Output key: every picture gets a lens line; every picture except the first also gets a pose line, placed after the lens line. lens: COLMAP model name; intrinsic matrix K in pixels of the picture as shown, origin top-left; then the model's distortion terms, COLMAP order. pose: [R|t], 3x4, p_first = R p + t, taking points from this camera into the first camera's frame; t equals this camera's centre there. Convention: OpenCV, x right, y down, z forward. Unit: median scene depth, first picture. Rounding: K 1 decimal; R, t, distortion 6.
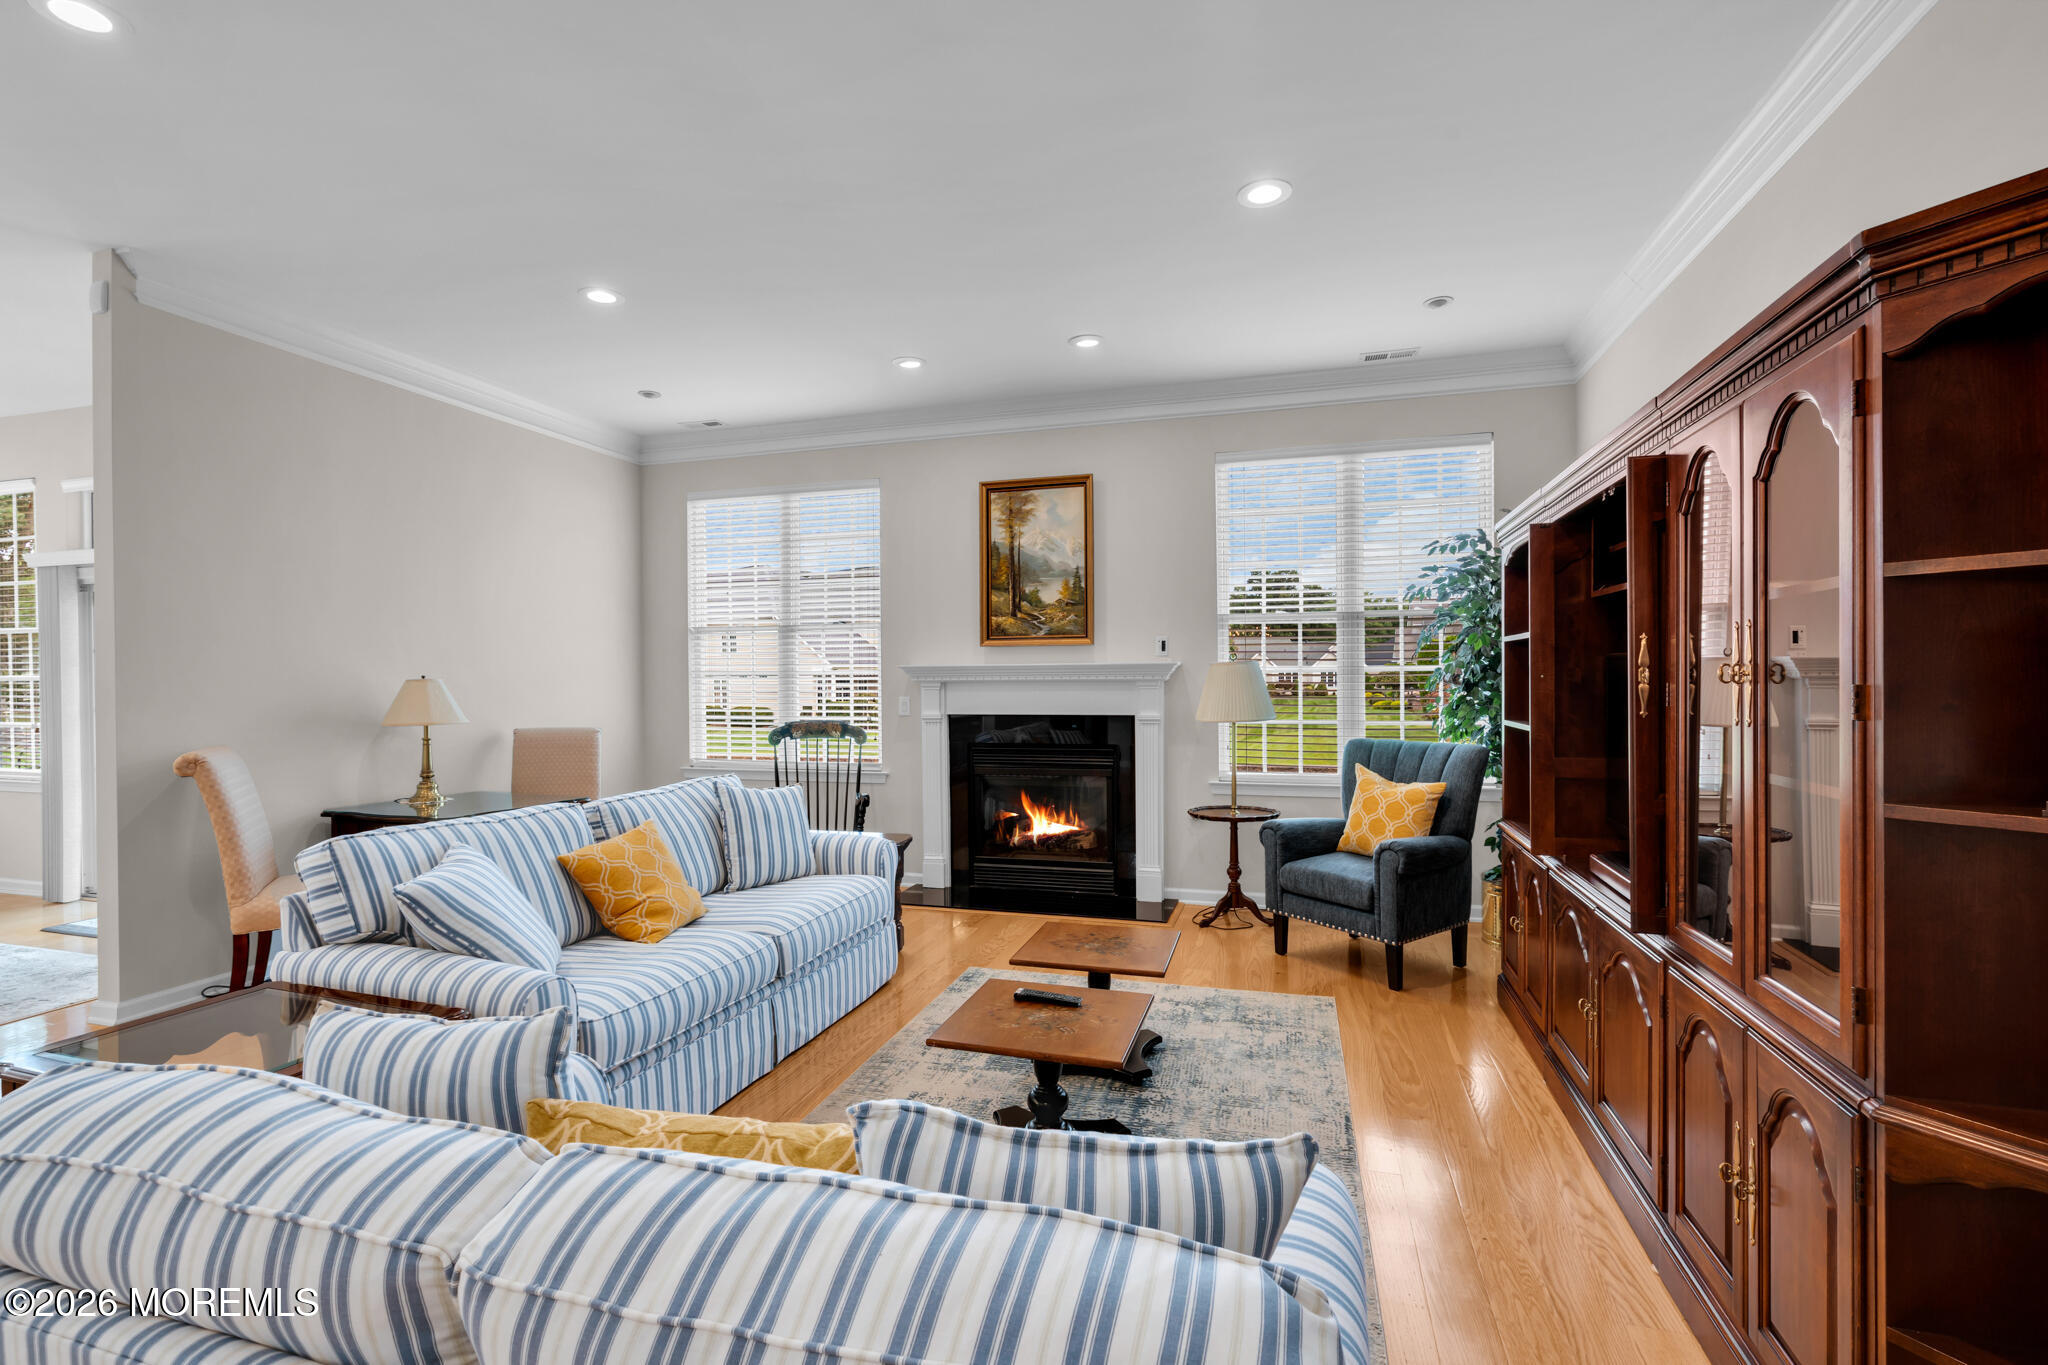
lens RADIAL K [[926.8, 0, 1017.3], [0, 926.8, 682.1], [0, 0, 1]] dist [-0.005579, 0.000108]
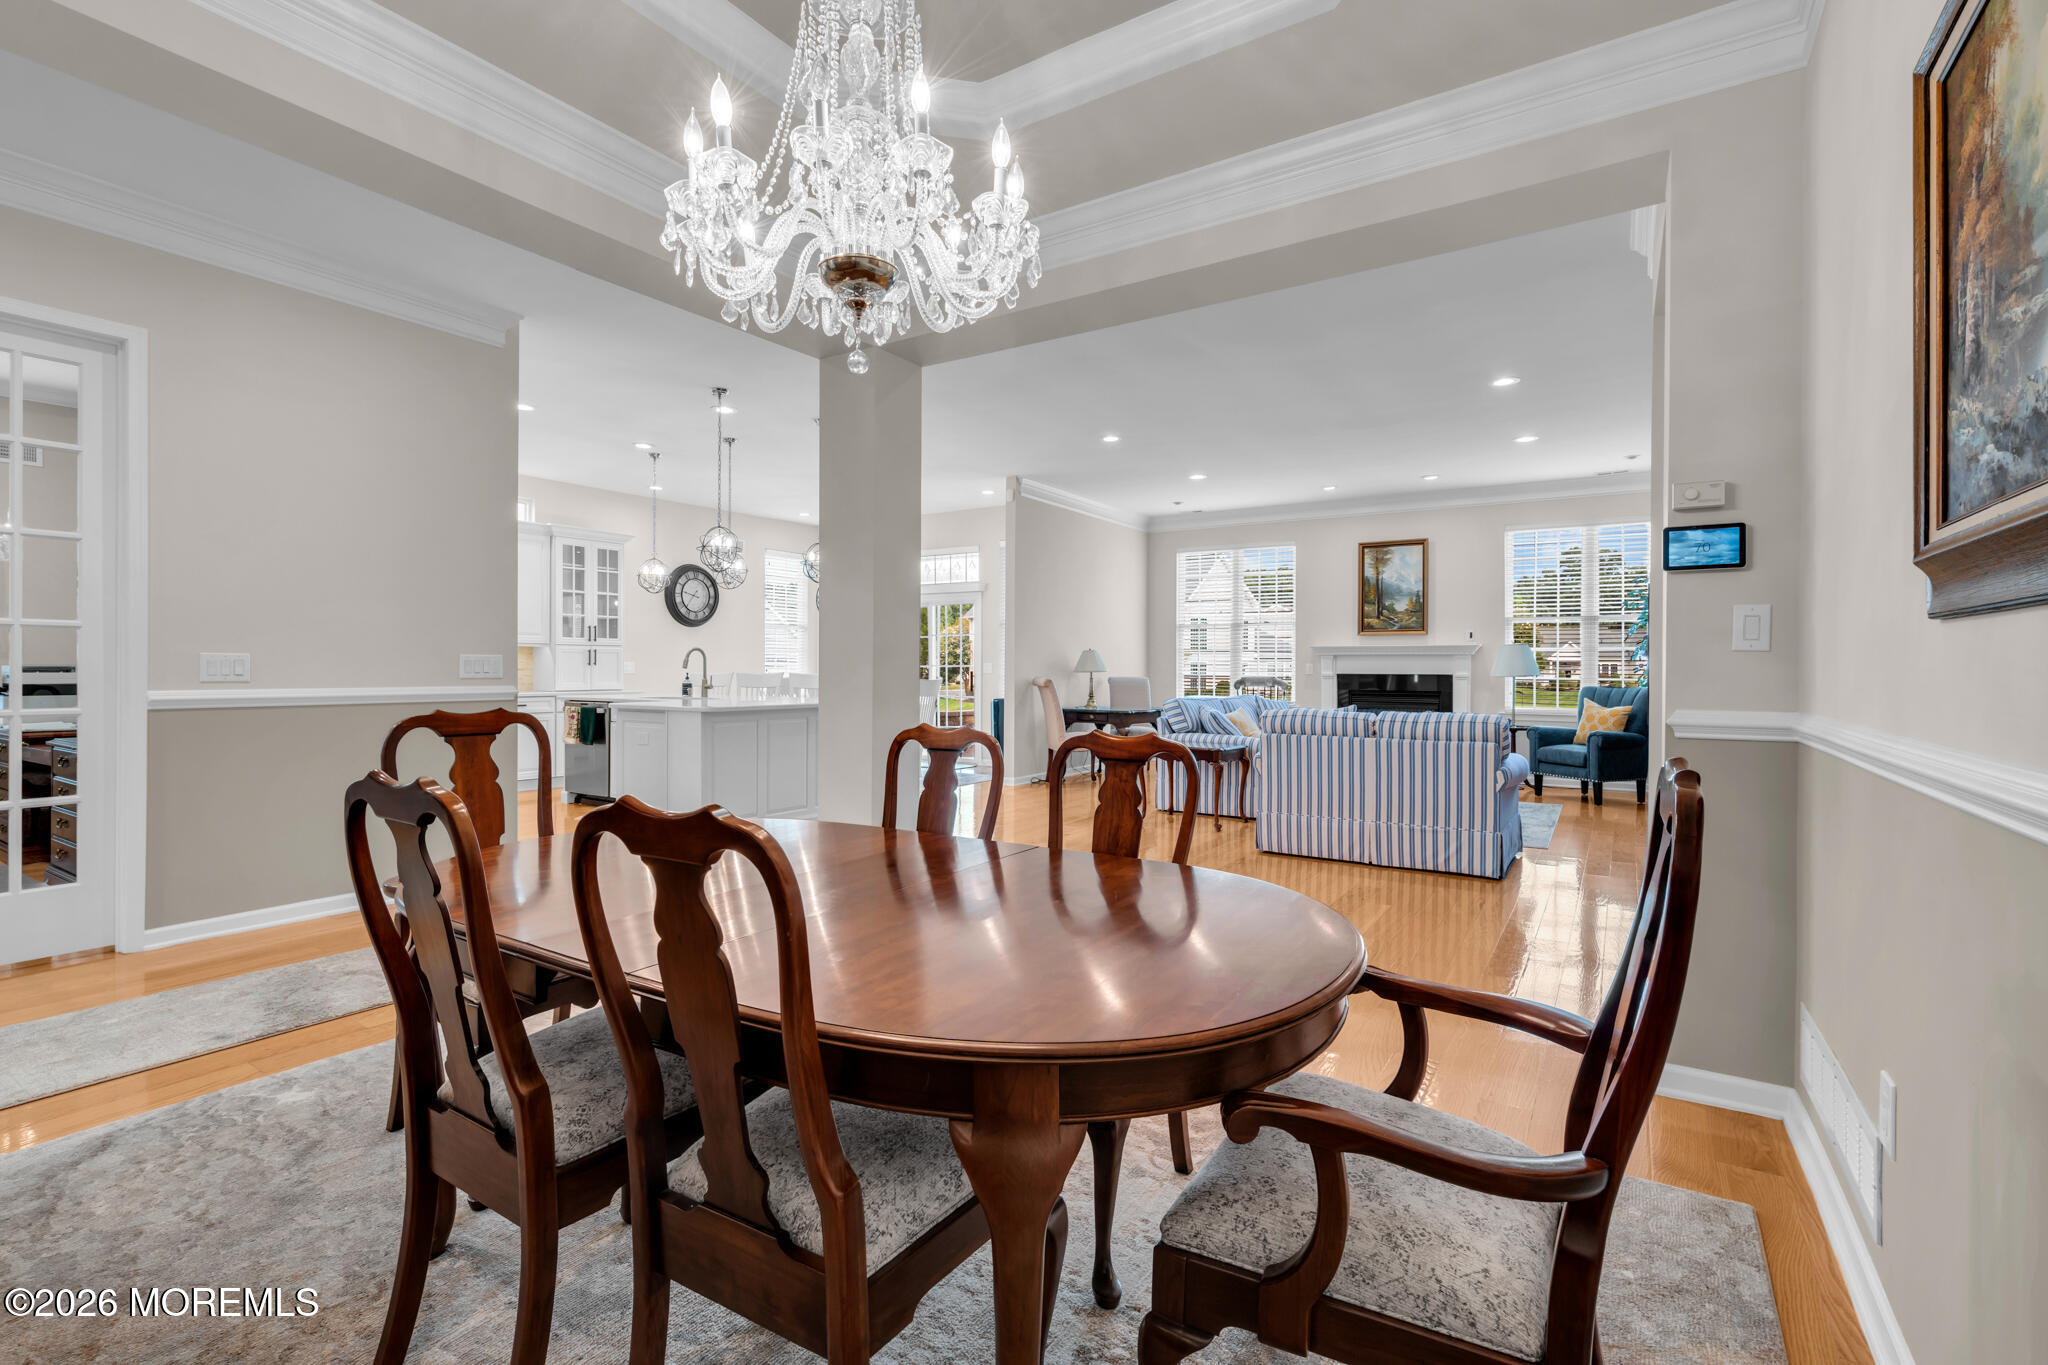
lens RADIAL K [[924.3, 0, 1016.0], [0, 924.3, 666.9], [0, 0, 1]] dist [-0.002905, 0.000586]
pose [[0.959246, 0.011492, -0.282339, -0.184276], [-0.012650, 0.999917, -0.002278, 0.037712], [0.282290, 0.005756, 0.959312, -0.972727]]
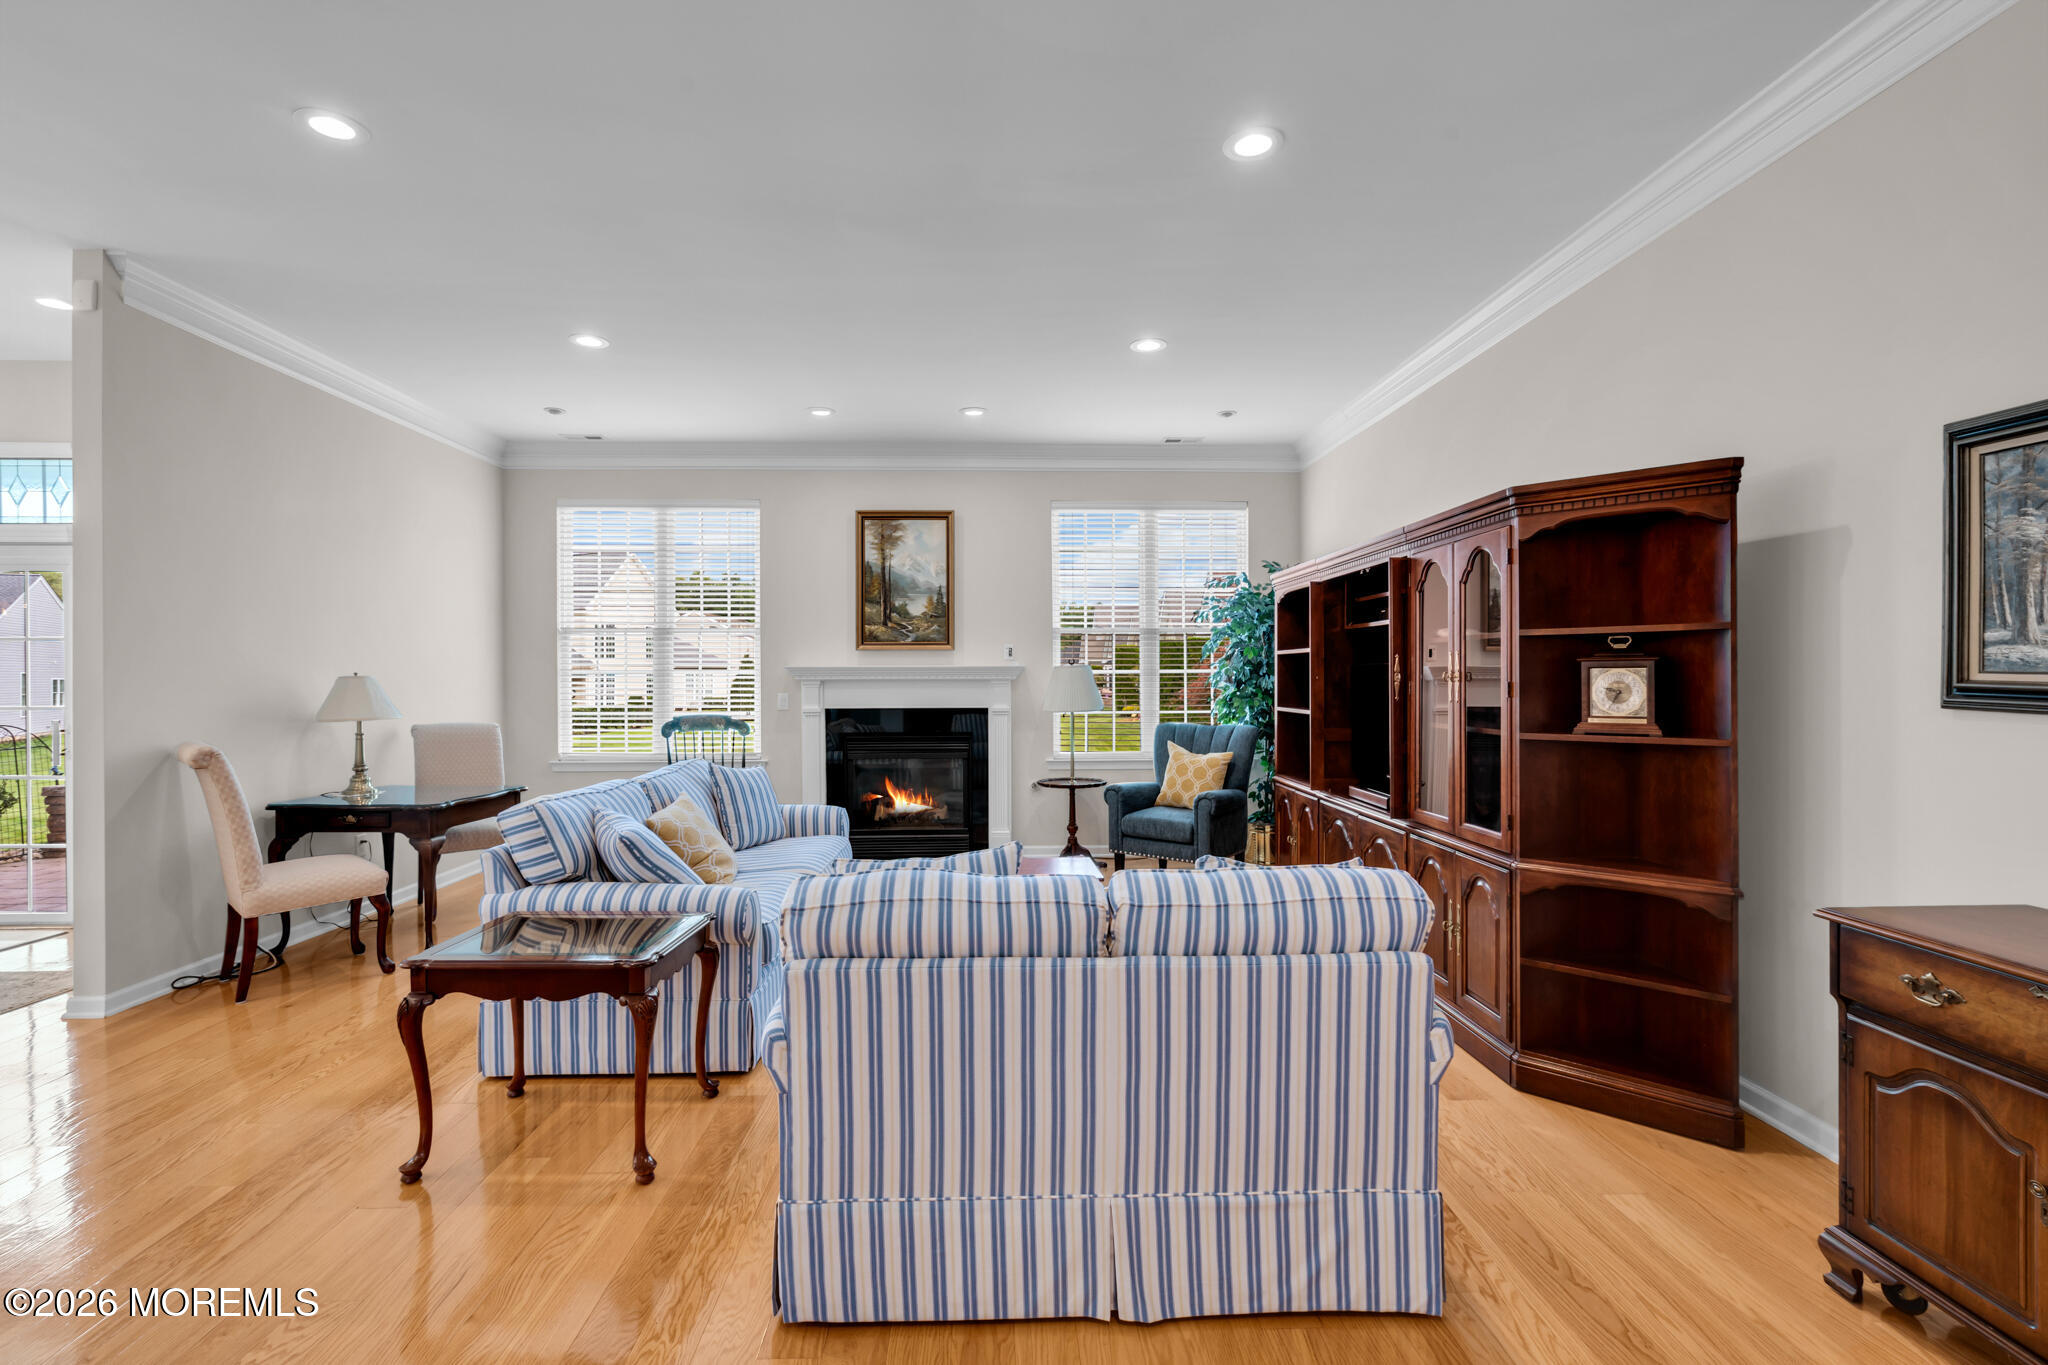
lens RADIAL K [[930.0, 0, 1018.3], [0, 930.0, 677.7], [0, 0, 1]] dist [-0.002921, 0.000261]
pose [[0.946855, 0.003919, 0.321638, -0.246510], [-0.002470, 0.999985, -0.004912, 0.001639], [-0.321652, 0.003857, 0.946850, -0.198259]]
